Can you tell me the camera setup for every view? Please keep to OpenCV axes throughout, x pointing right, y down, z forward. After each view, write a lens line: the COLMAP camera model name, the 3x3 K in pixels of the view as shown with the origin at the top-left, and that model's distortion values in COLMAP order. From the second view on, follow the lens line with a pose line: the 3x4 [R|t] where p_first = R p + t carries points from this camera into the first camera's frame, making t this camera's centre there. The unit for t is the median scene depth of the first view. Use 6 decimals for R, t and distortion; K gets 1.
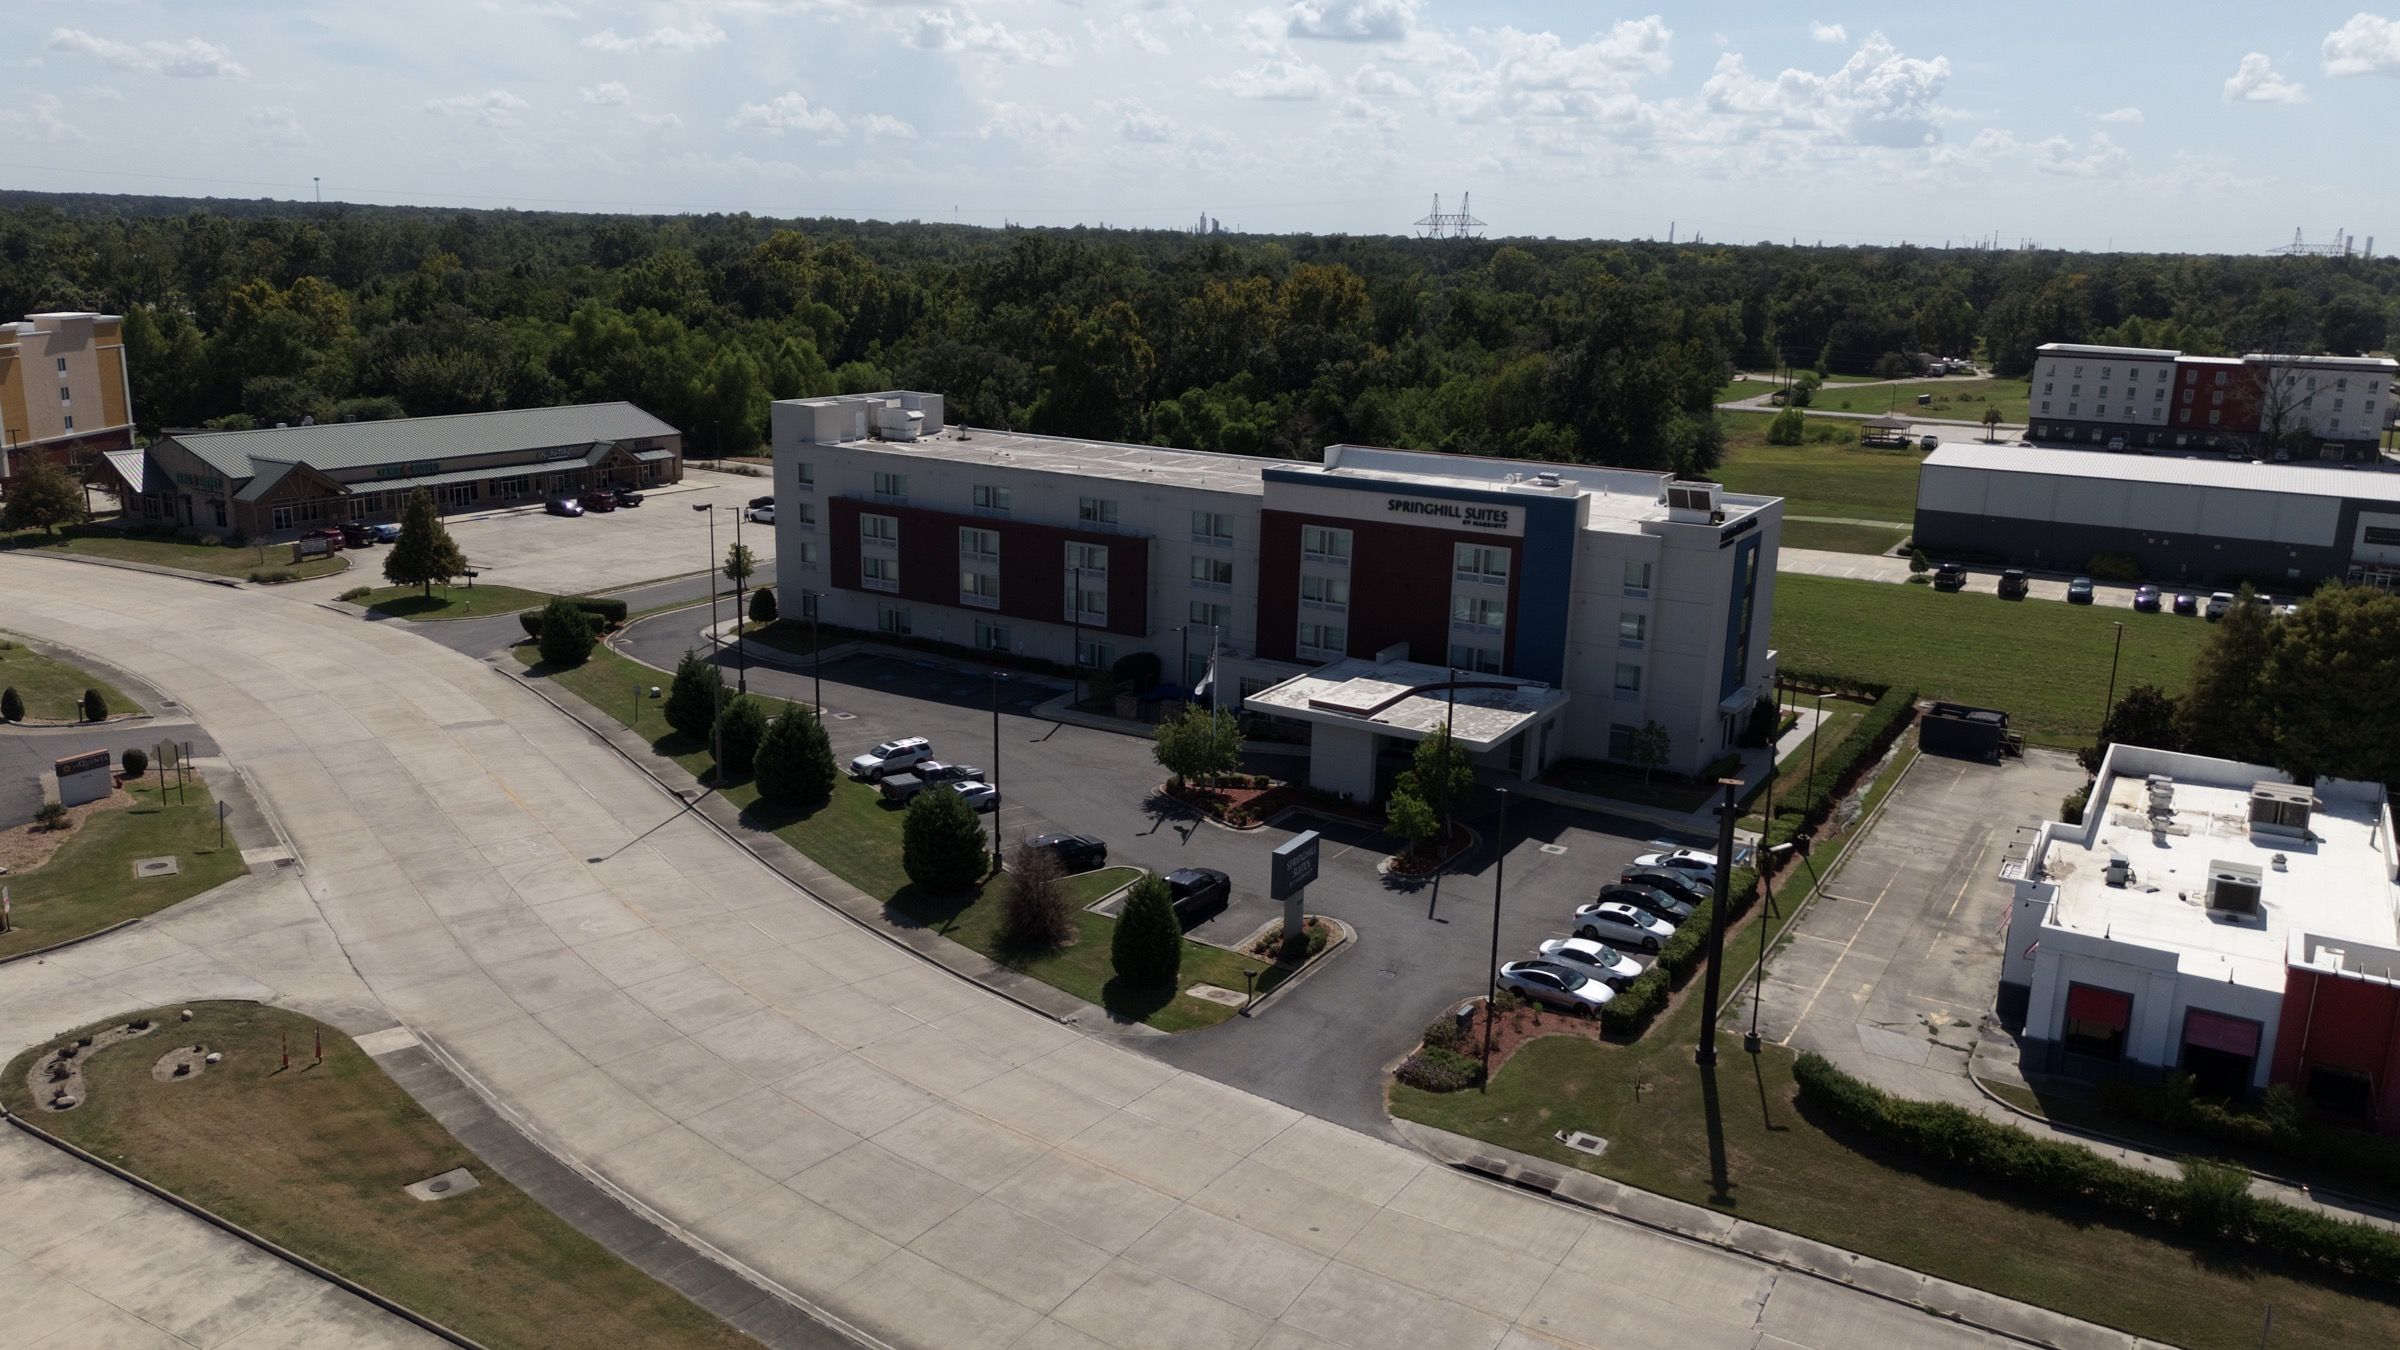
lens RADIAL K [[1769.4, 0, 1190.9], [0, 1769.4, 672.7], [0, 0, 1]] dist [0.069929, -0.063084]
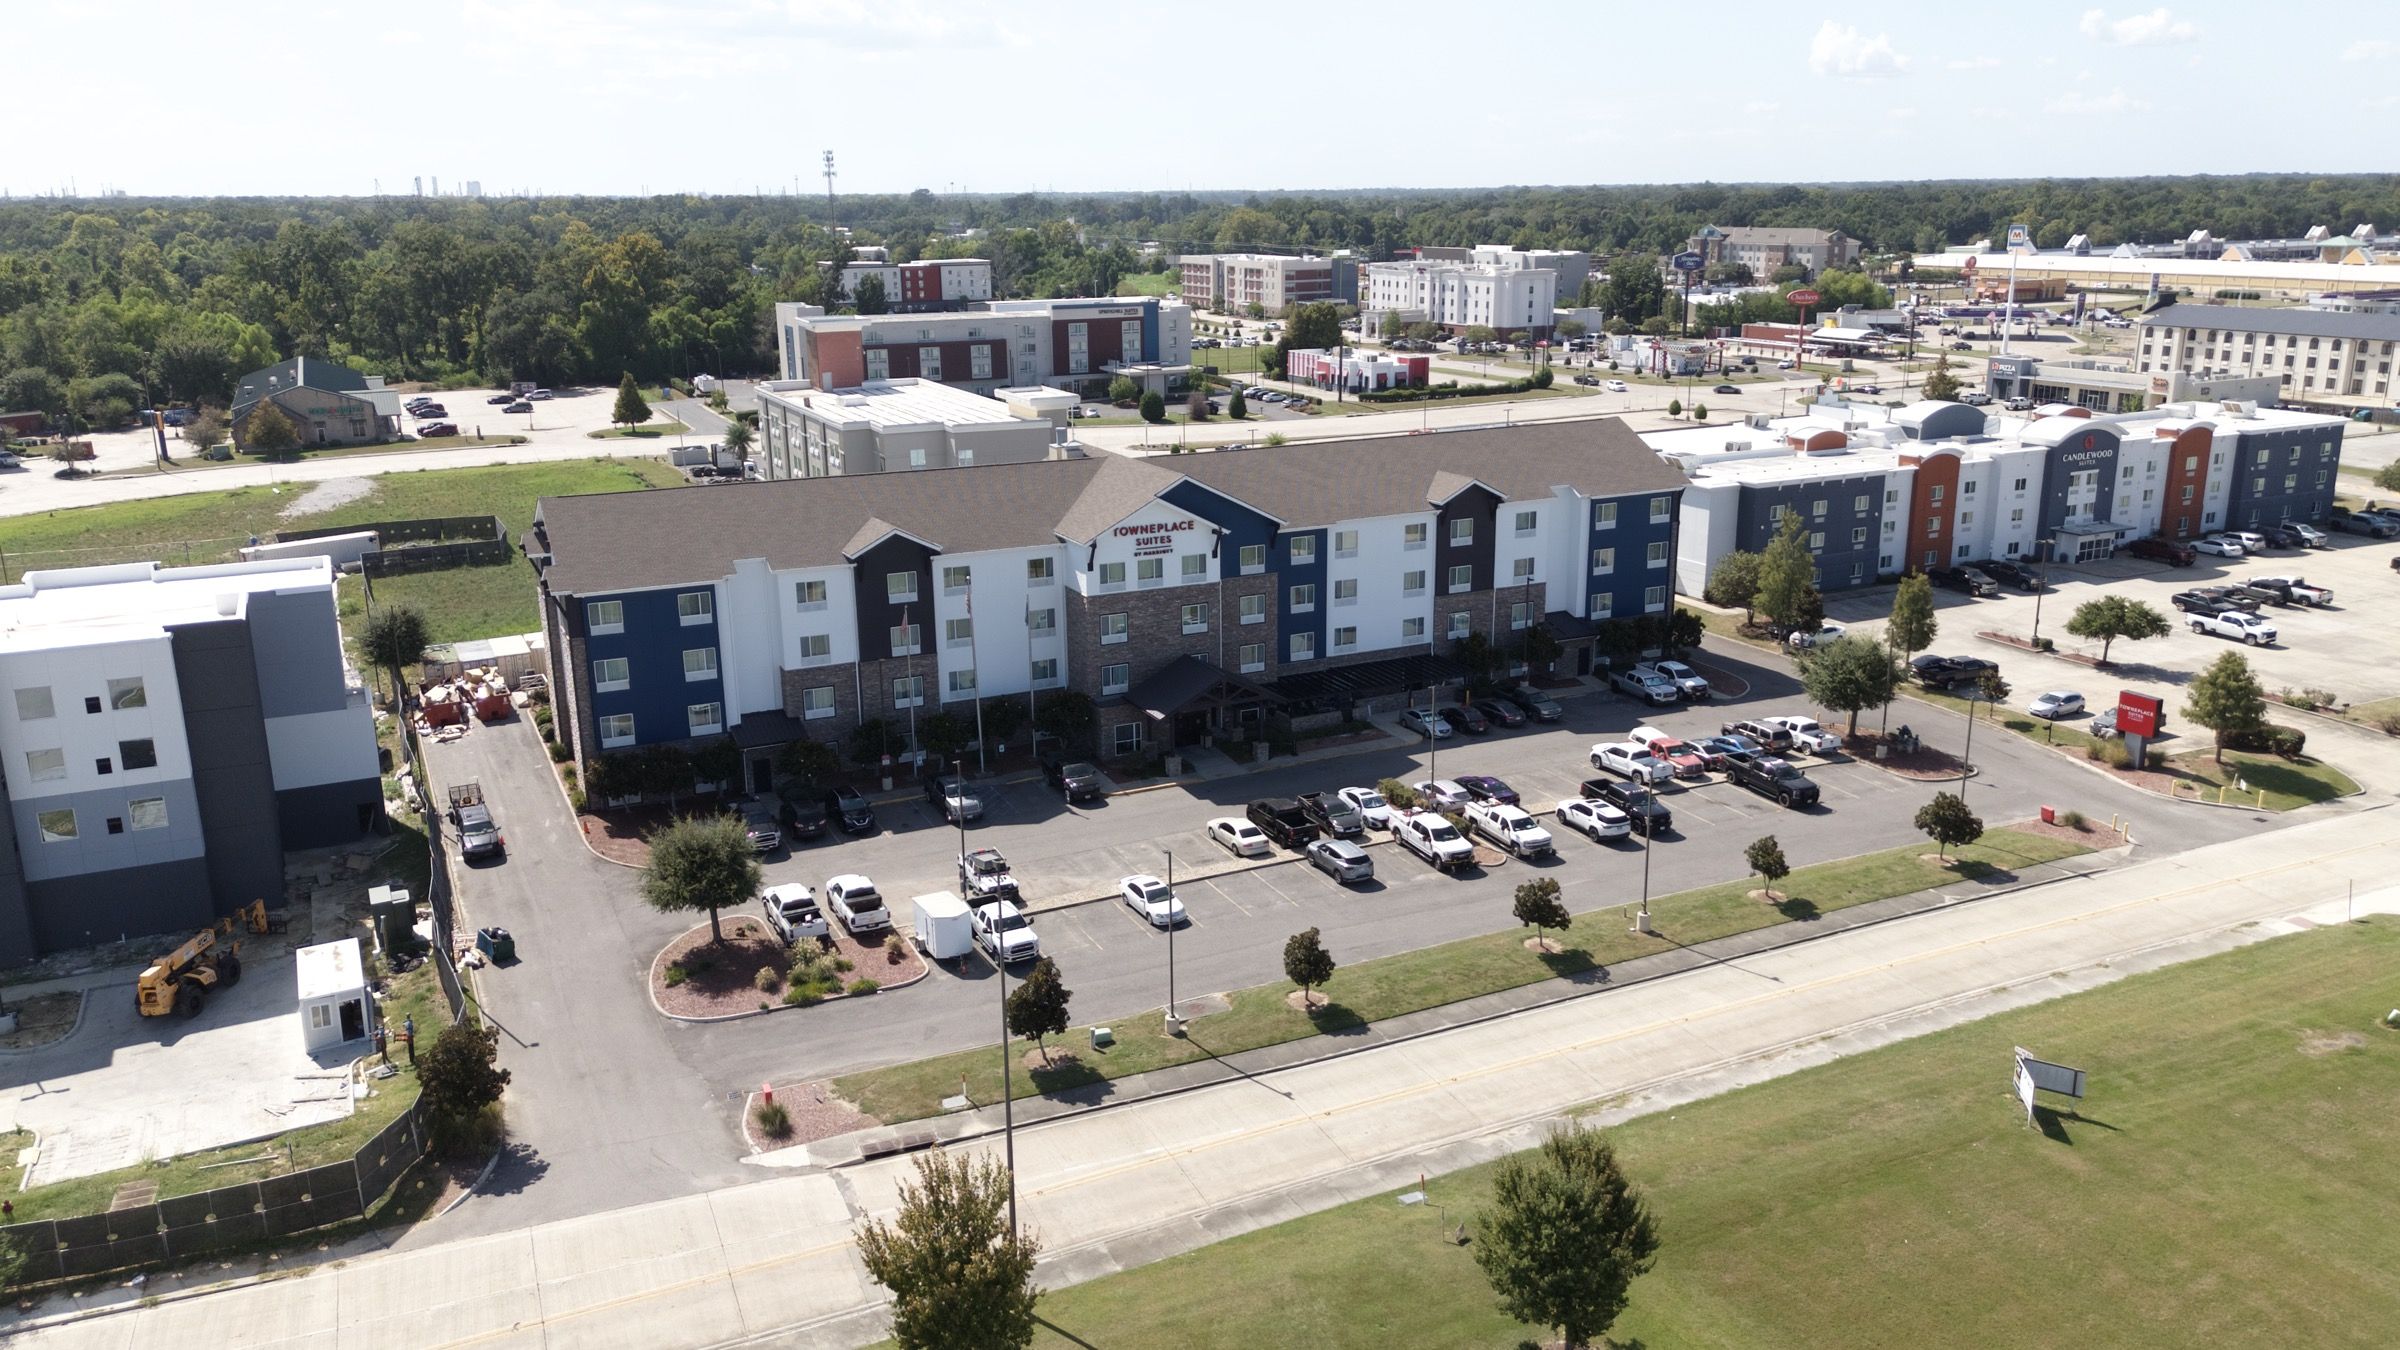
lens RADIAL K [[1769.4, 0, 1202.5], [0, 1769.4, 681.8], [0, 0, 1]] dist [0.069929, -0.063084]
pose [[0.541991, -0.255115, 0.800726, -2.246825], [0.225513, 0.962014, 0.153859, 0.078527], [-0.809561, 0.097184, 0.578935, -0.758428]]
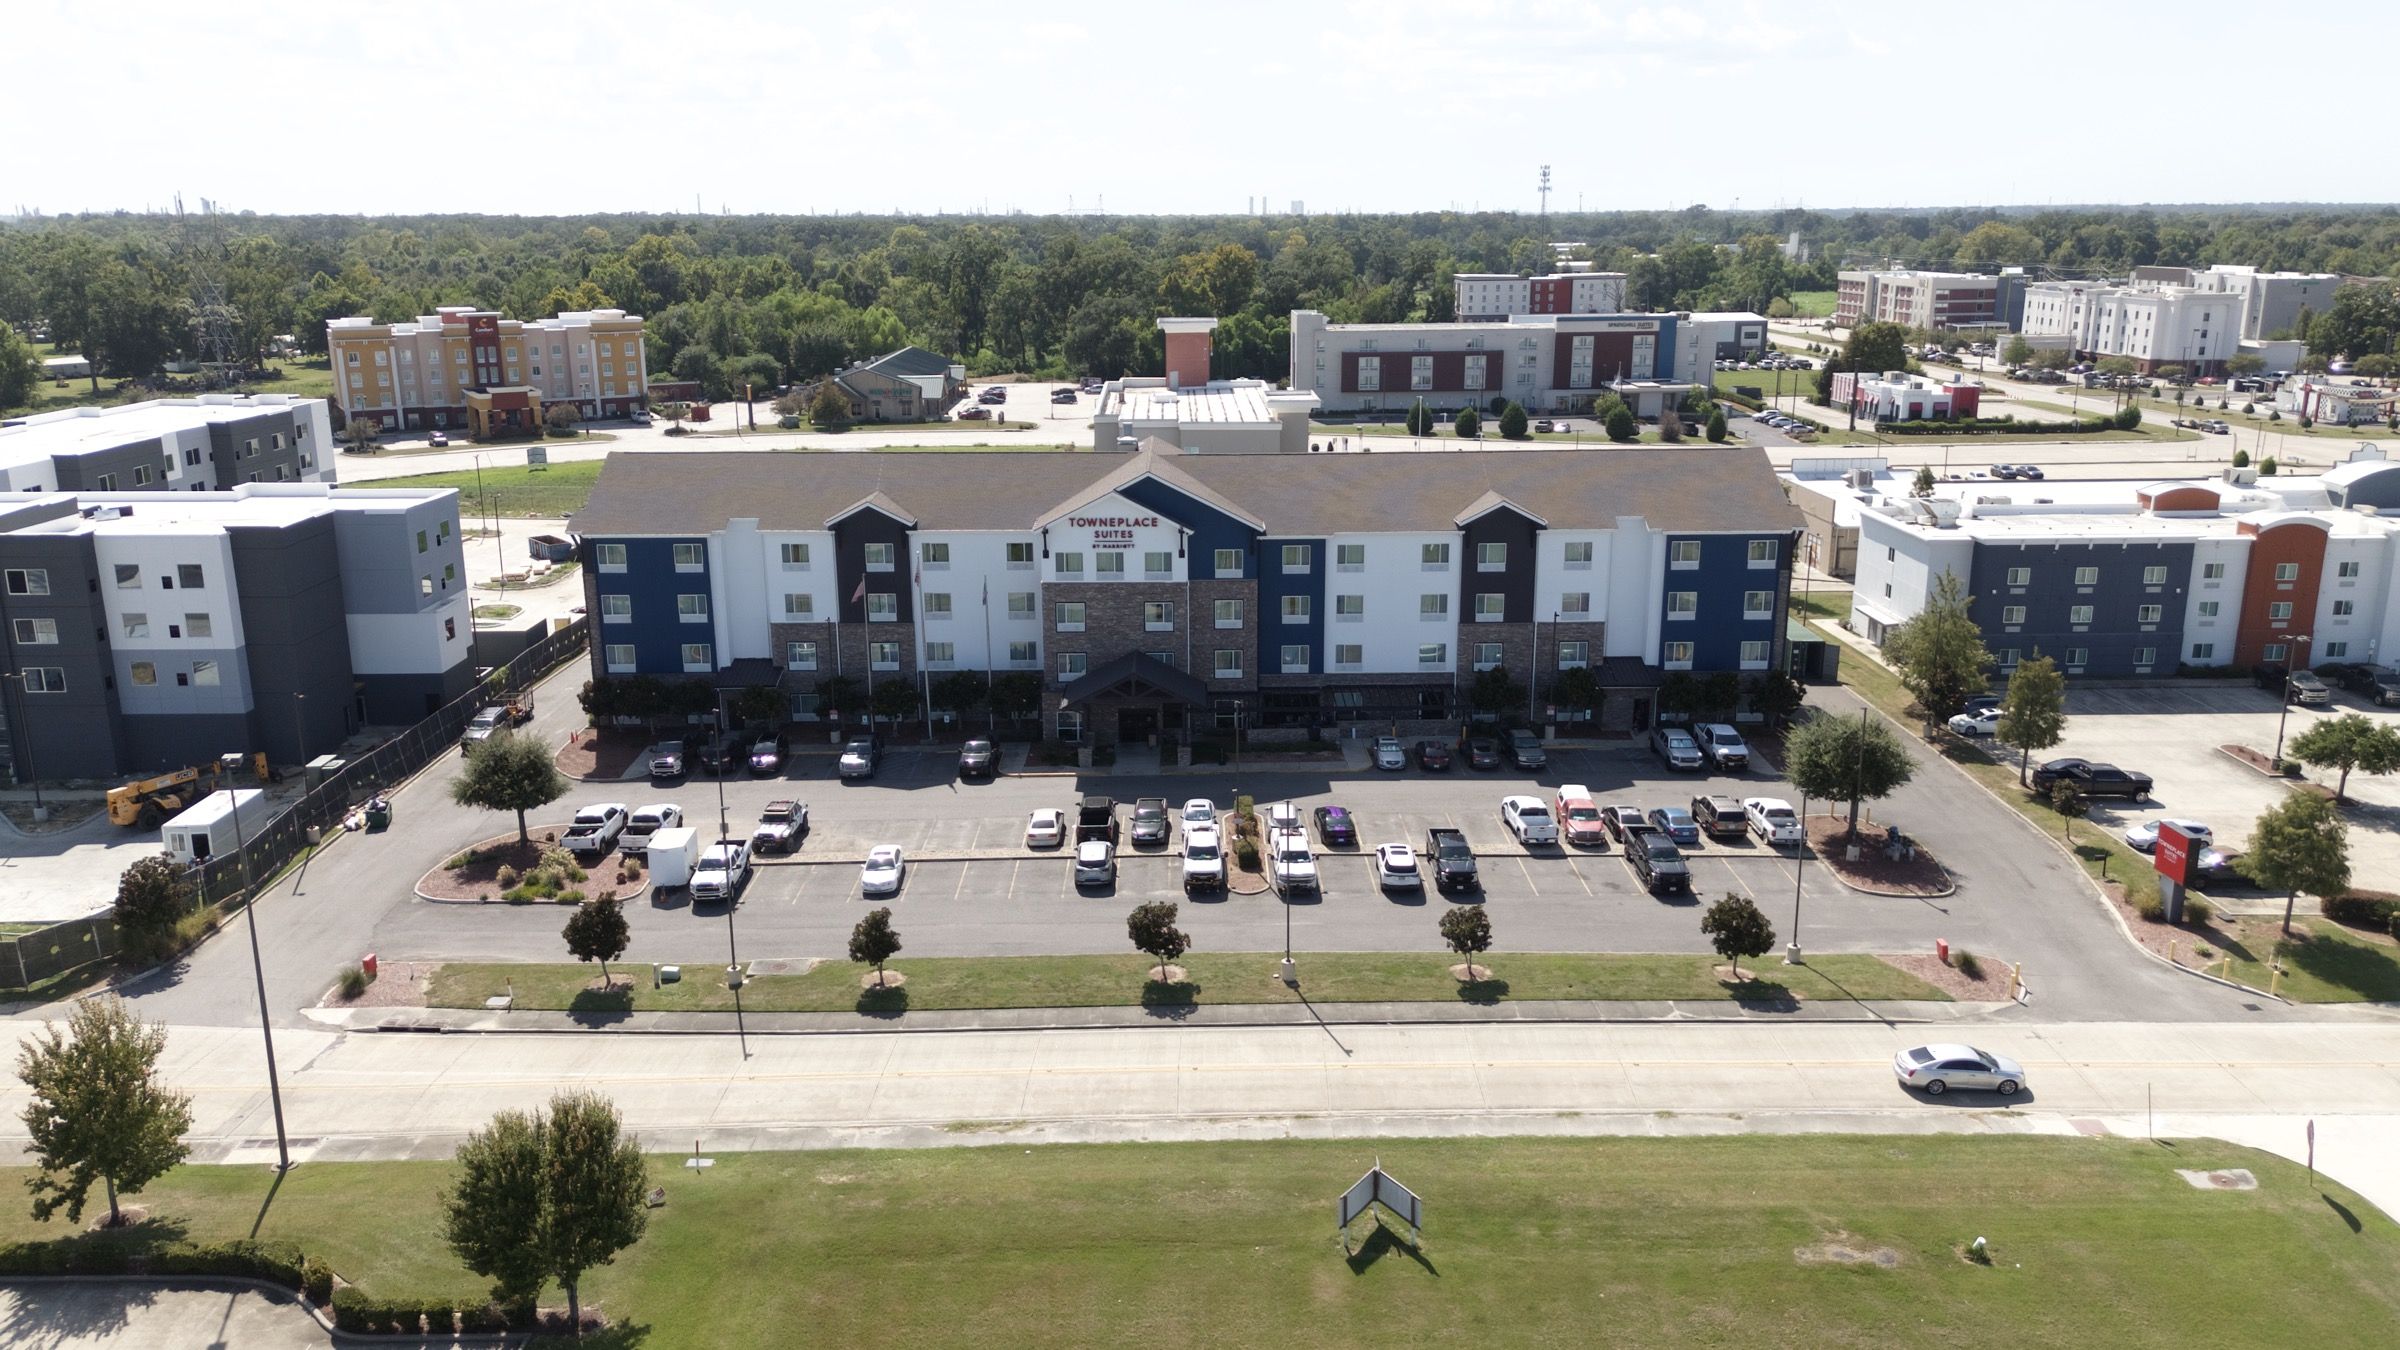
lens RADIAL K [[1769.4, 0, 1198.0], [0, 1769.4, 681.2], [0, 0, 1]] dist [0.069929, -0.063084]
pose [[0.848046, -0.164282, 0.503814, -1.911360], [0.153459, 0.986129, 0.063245, 0.178484], [-0.507216, 0.023680, 0.861494, -1.064137]]
